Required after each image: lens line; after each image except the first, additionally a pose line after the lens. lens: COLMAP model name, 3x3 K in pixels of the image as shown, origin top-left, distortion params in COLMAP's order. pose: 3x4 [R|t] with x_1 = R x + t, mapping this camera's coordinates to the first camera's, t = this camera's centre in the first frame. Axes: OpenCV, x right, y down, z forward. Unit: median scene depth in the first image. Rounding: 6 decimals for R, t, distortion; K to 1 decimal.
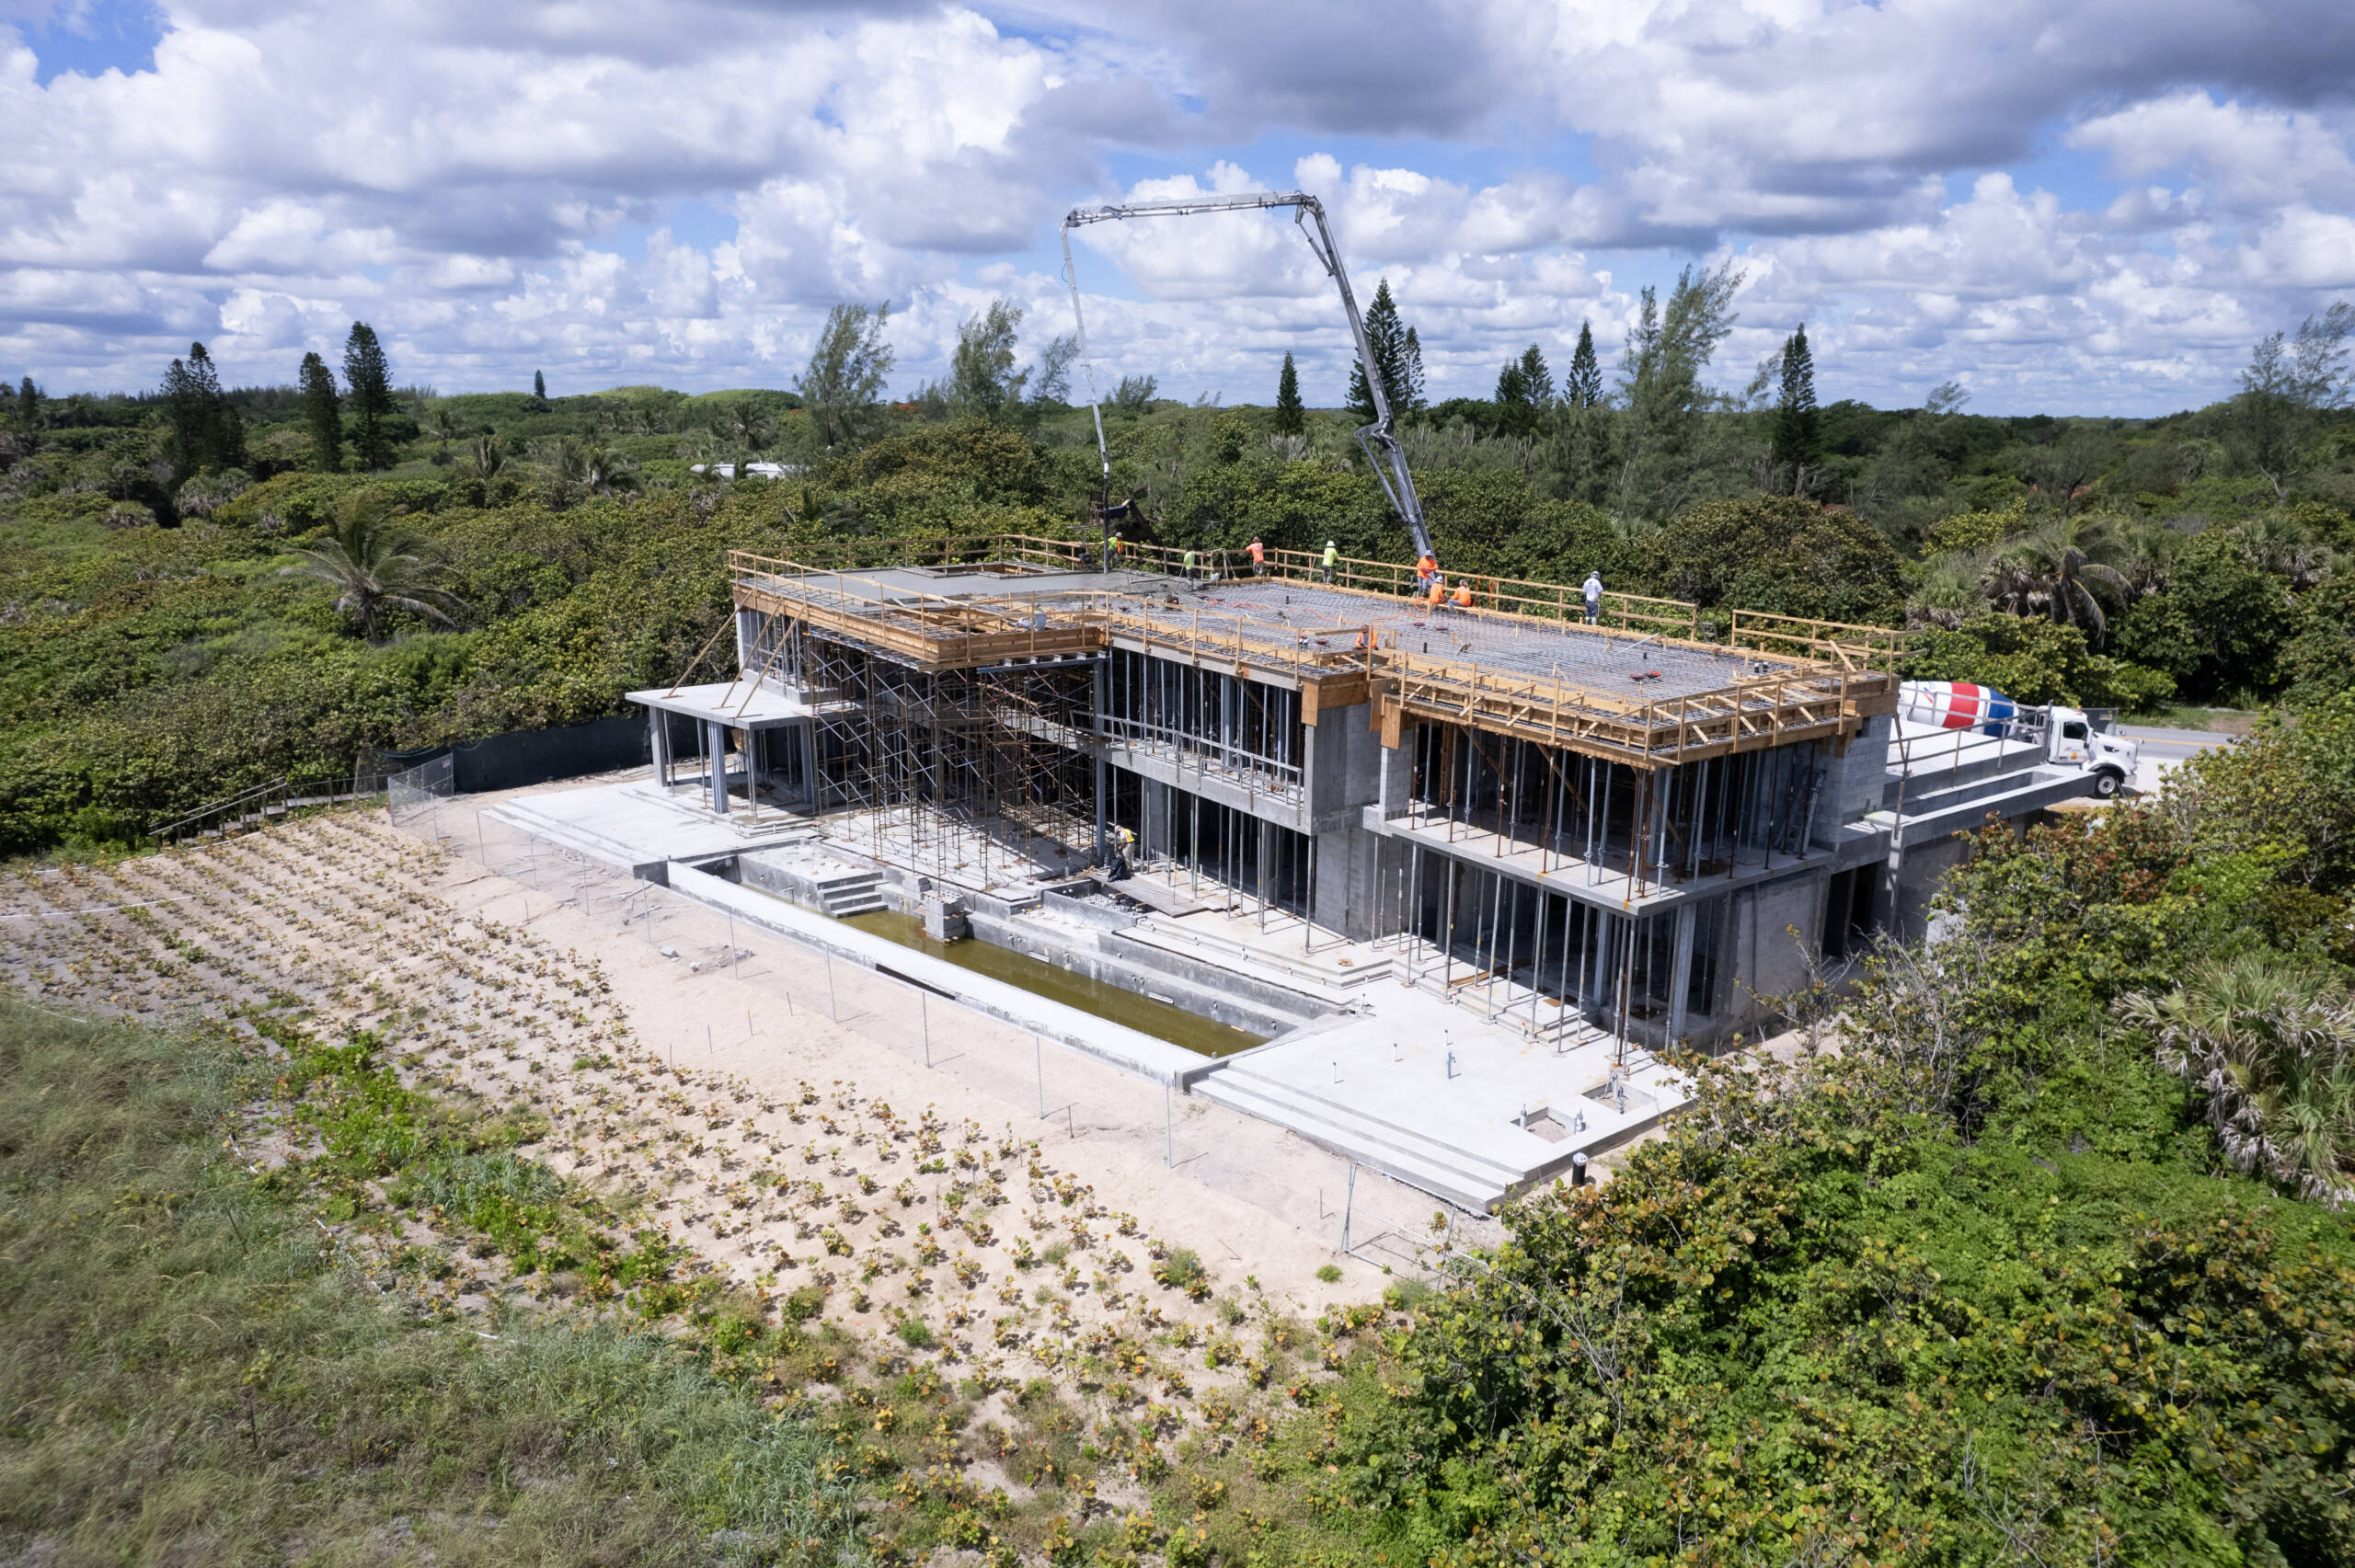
lens RADIAL K [[1521.6, 0, 1173.7], [0, 1521.6, 777.5], [0, 0, 1]] dist [-0.086173, 0.077370]
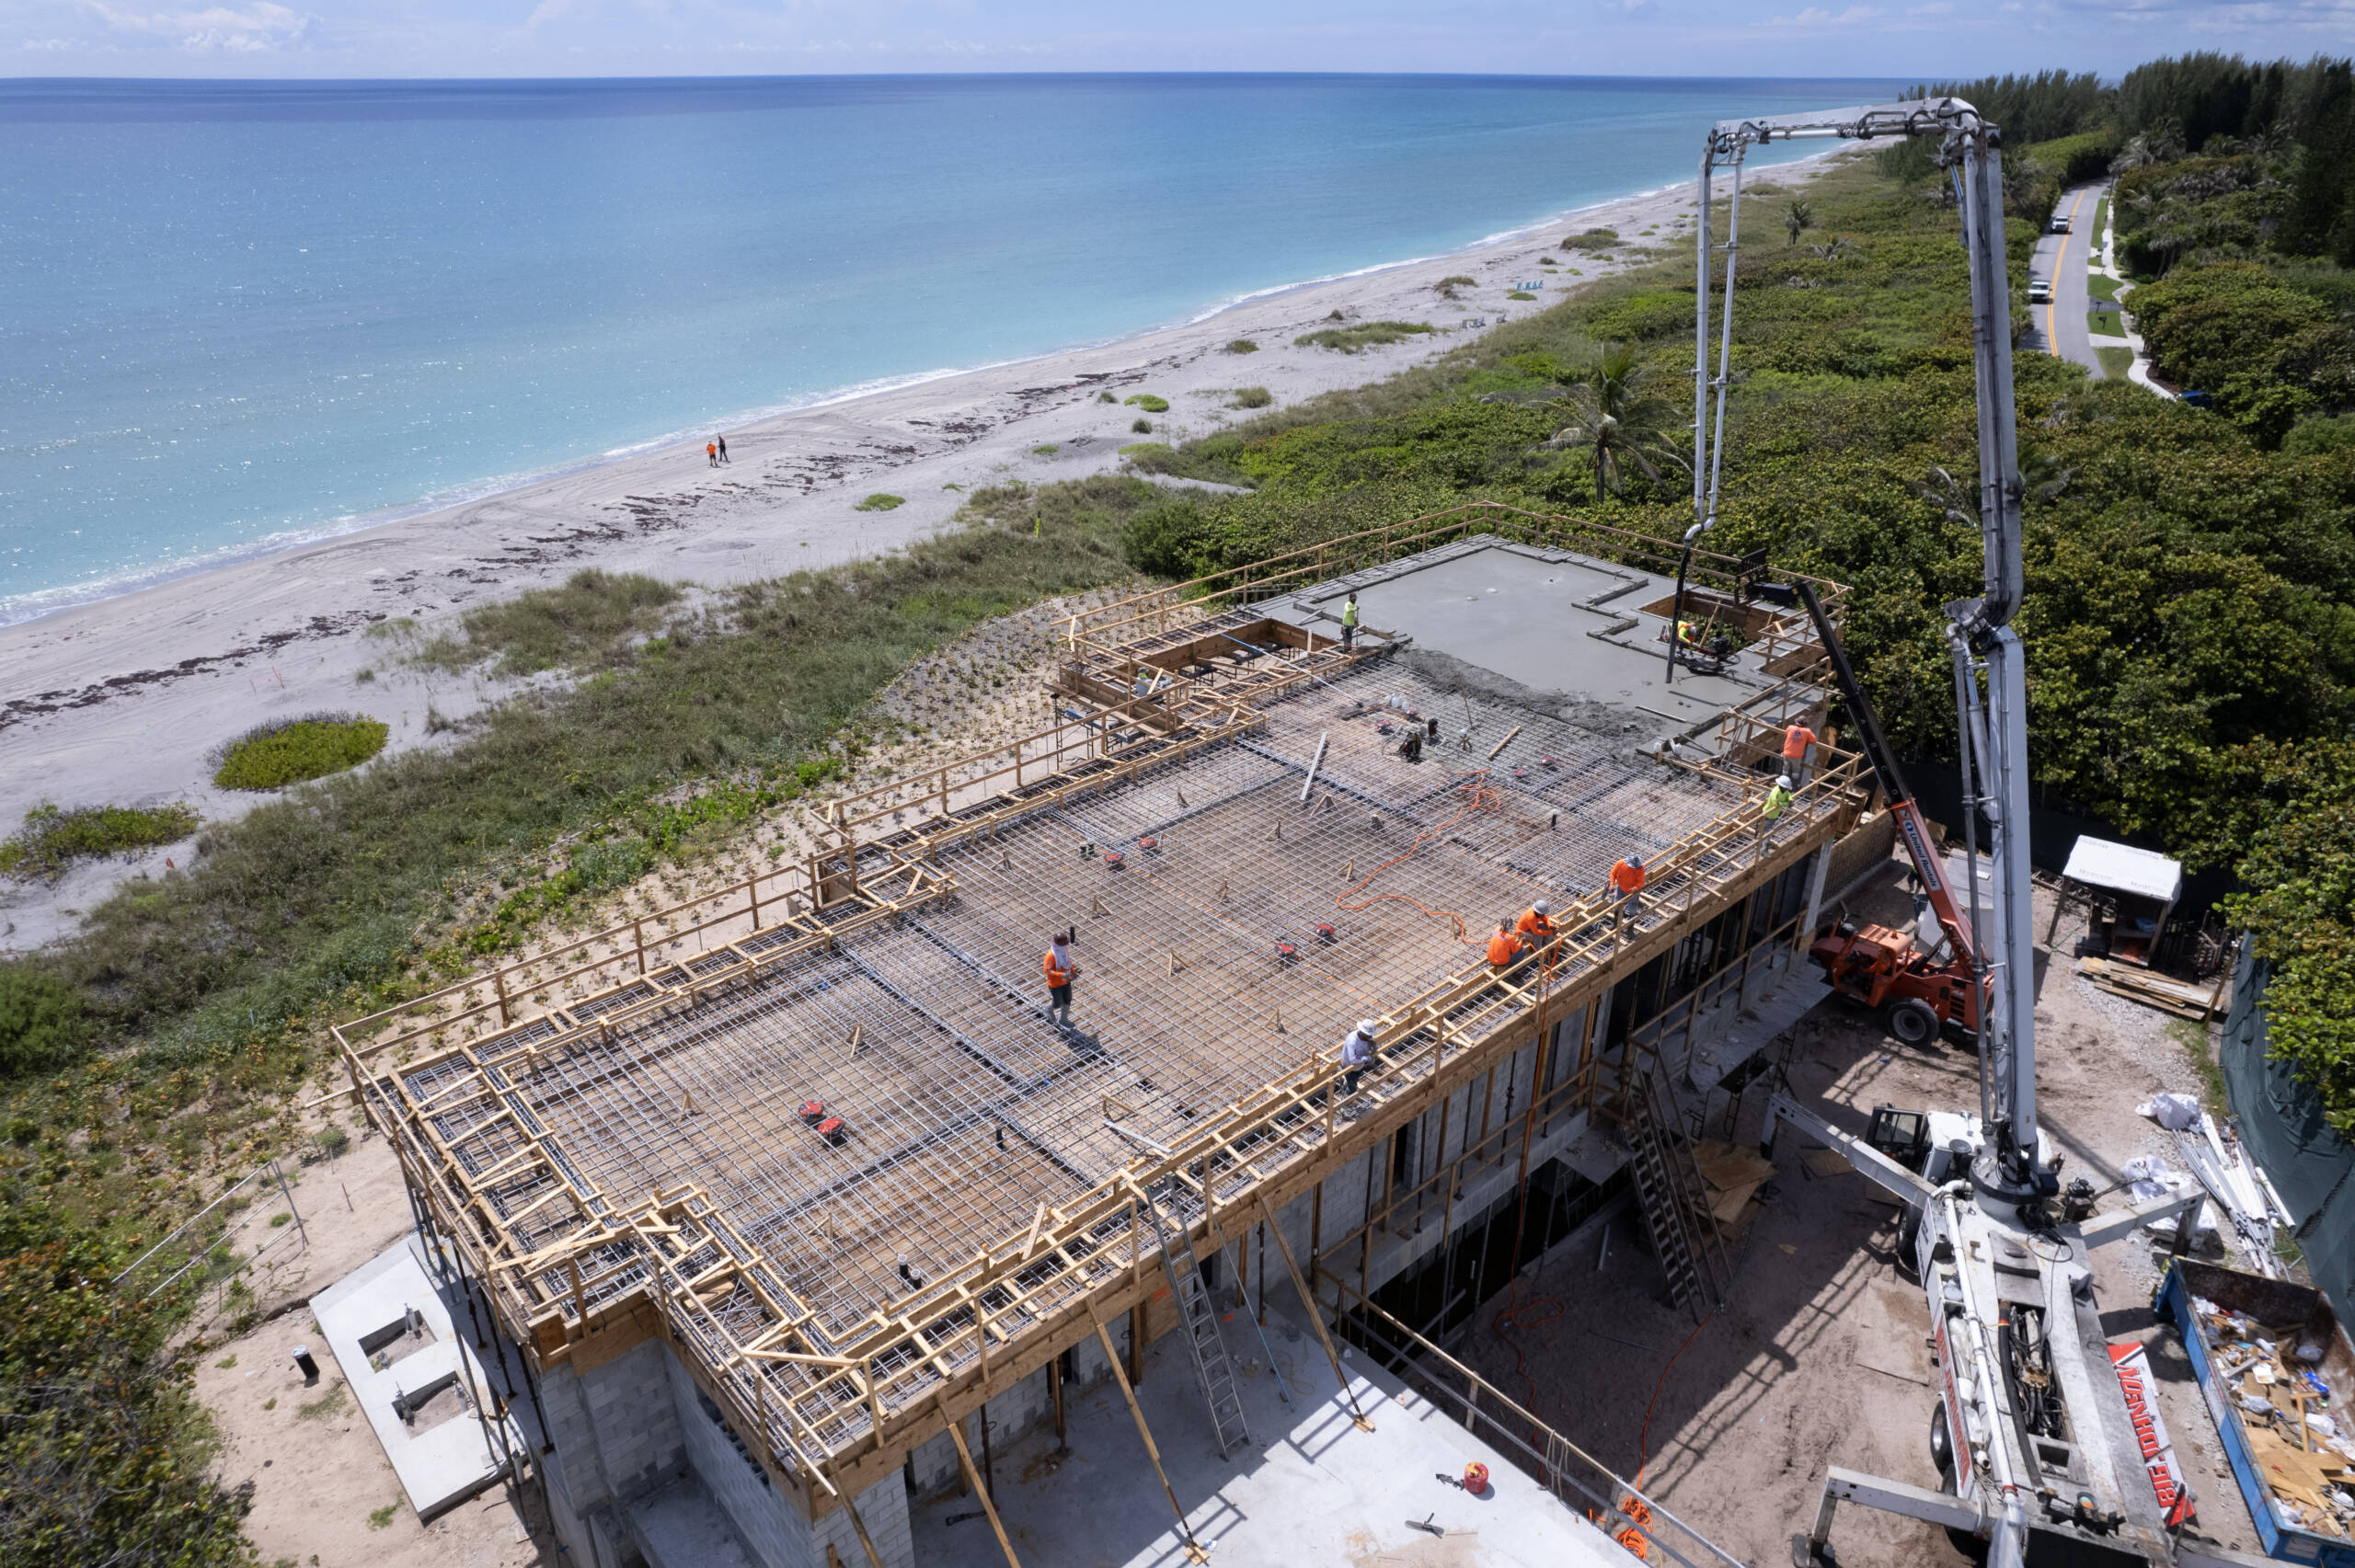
lens RADIAL K [[1521.6, 0, 1173.7], [0, 1521.6, 777.5], [0, 0, 1]] dist [-0.086173, 0.077370]
pose [[0.136285, 0.418592, -0.897891, 0.847439], [-0.234444, 0.894229, 0.381300, -0.468147], [0.962529, 0.158540, 0.220006, 1.022538]]
